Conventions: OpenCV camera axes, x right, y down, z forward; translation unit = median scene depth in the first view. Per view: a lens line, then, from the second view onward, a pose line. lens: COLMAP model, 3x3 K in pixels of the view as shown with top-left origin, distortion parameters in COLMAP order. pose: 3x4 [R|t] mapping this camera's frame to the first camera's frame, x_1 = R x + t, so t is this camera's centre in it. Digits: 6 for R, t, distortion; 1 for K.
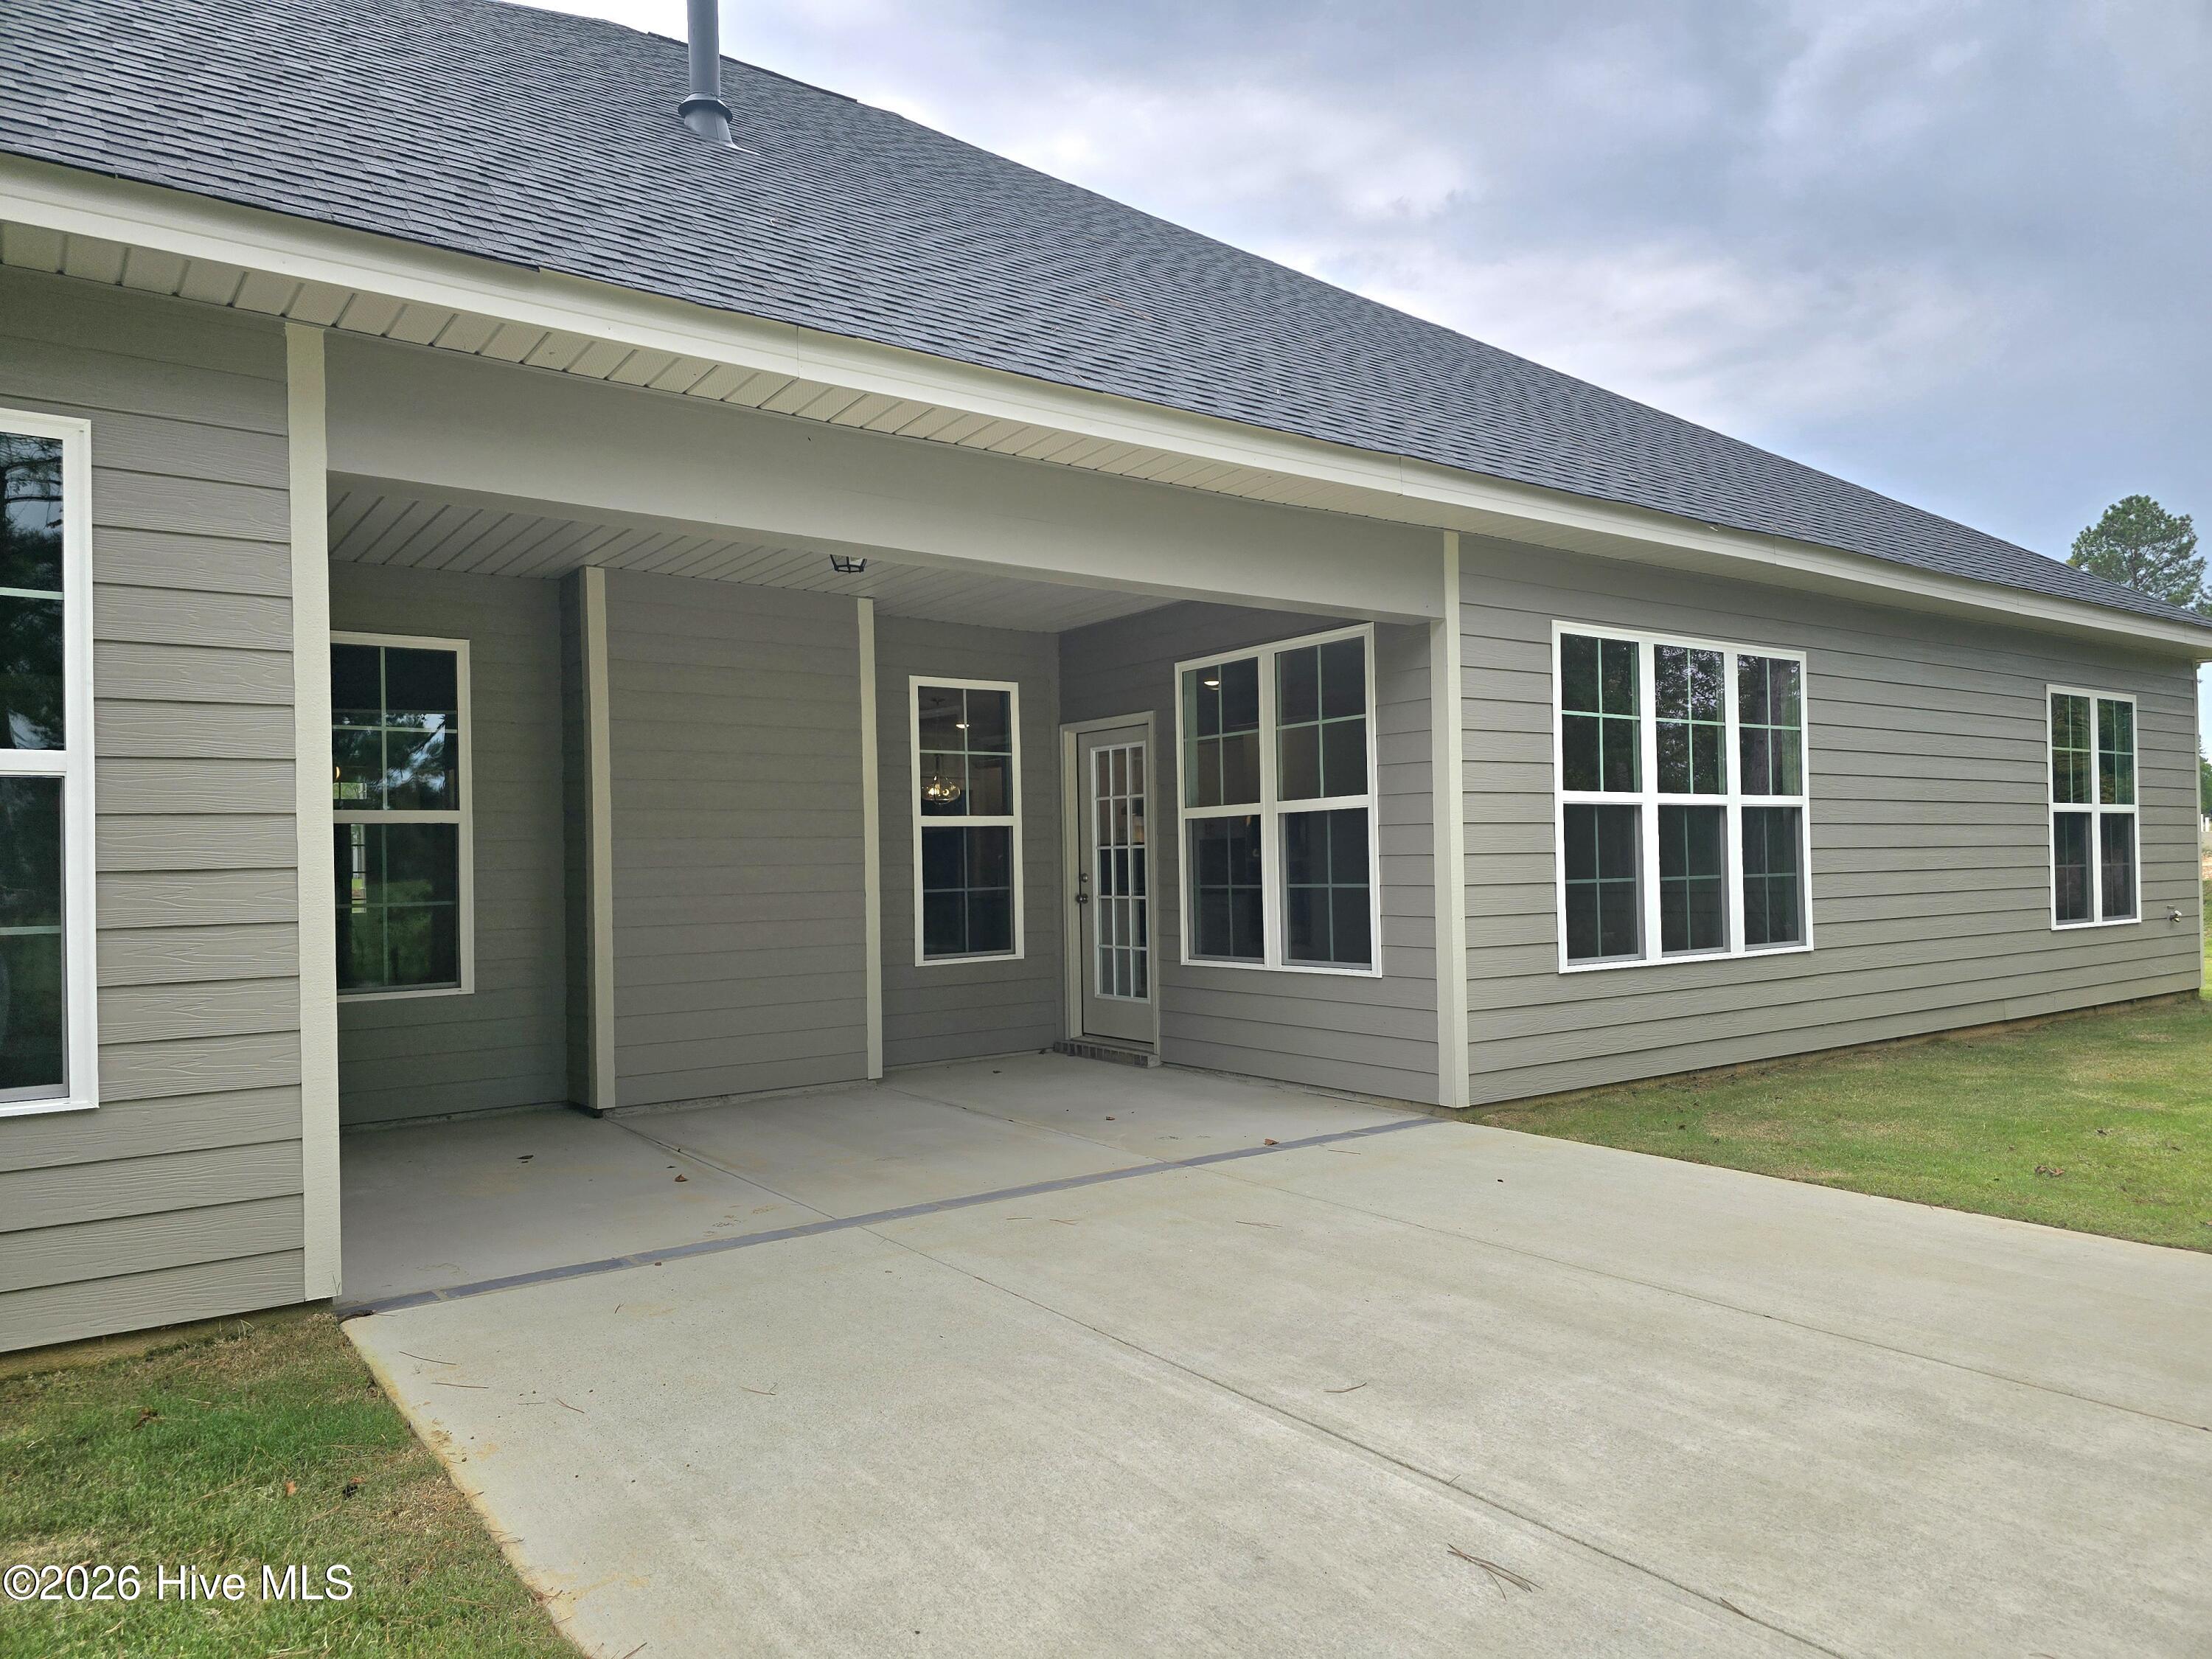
lens RADIAL K [[1489.7, 0, 1106.0], [0, 1489.7, 829.5], [0, 0, 1]] dist [0.083219, -0.077728]
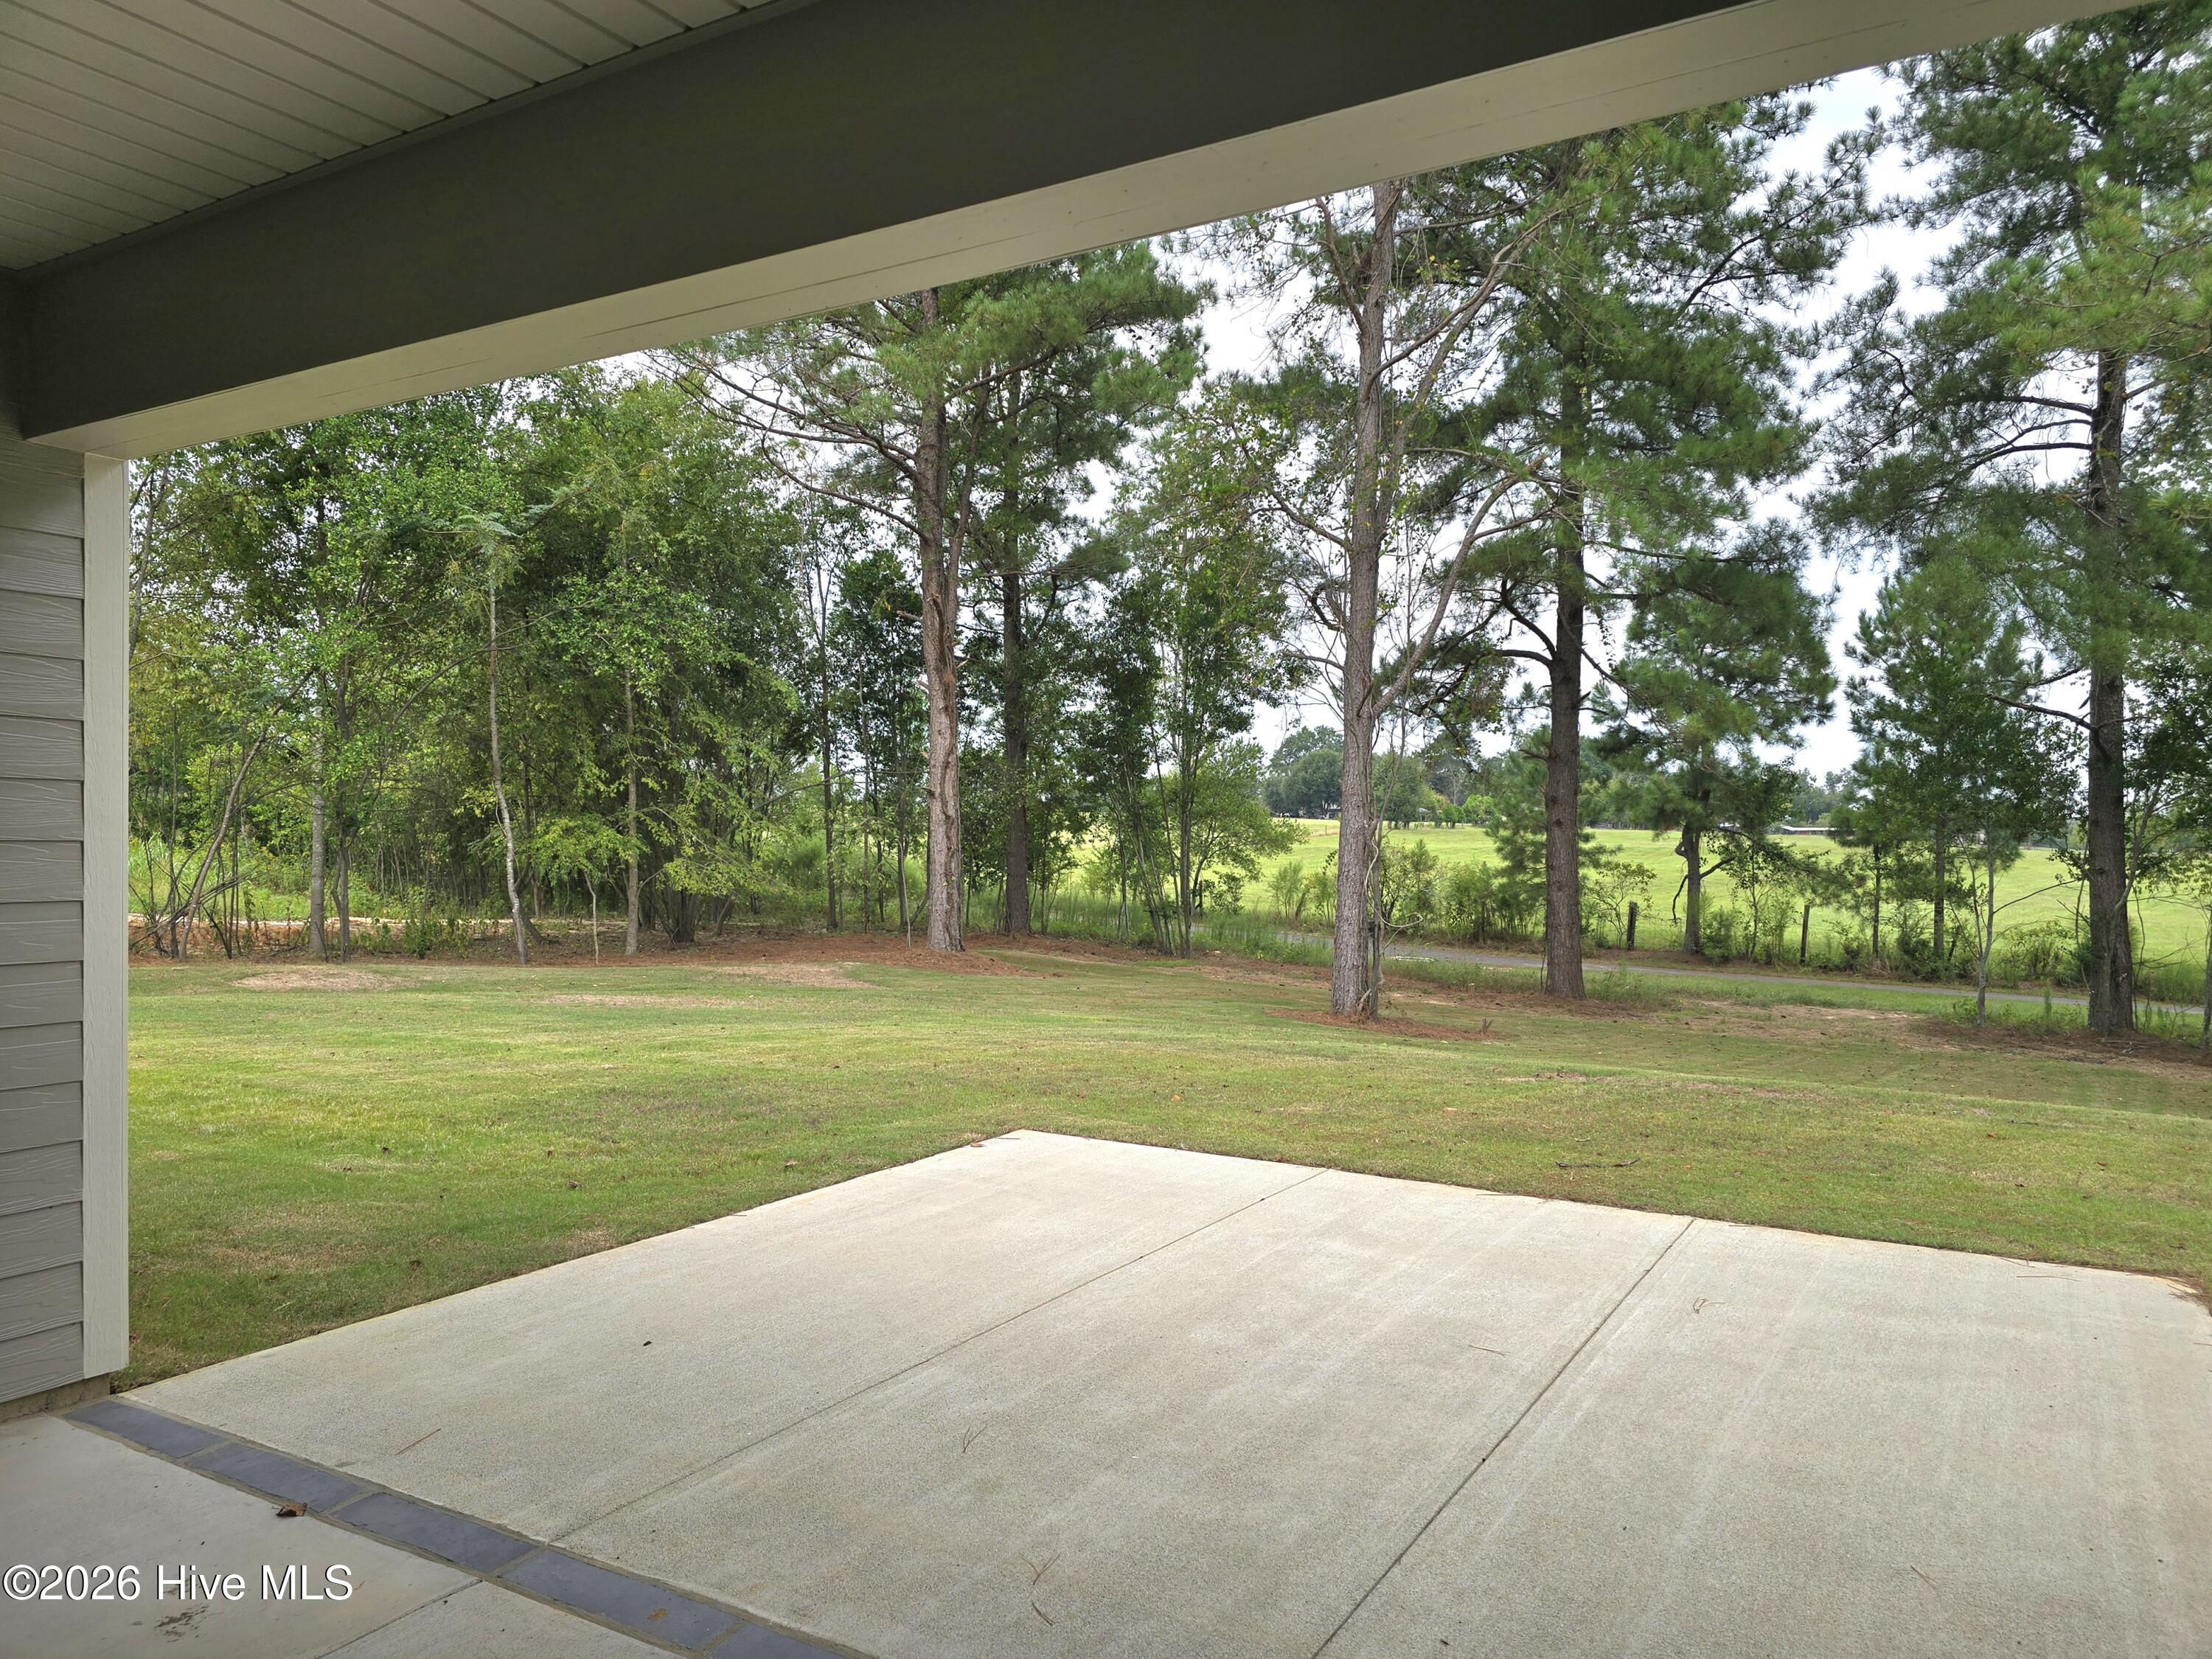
lens RADIAL K [[1485.6, 0, 1106.0], [0, 1485.6, 829.5], [0, 0, 1]] dist [0.039125, -0.040736]
pose [[-0.396038, 0.021498, 0.917982, -0.816310], [-0.019692, 0.999297, -0.031898, 0.001698], [-0.918023, -0.030710, -0.395337, 1.758741]]
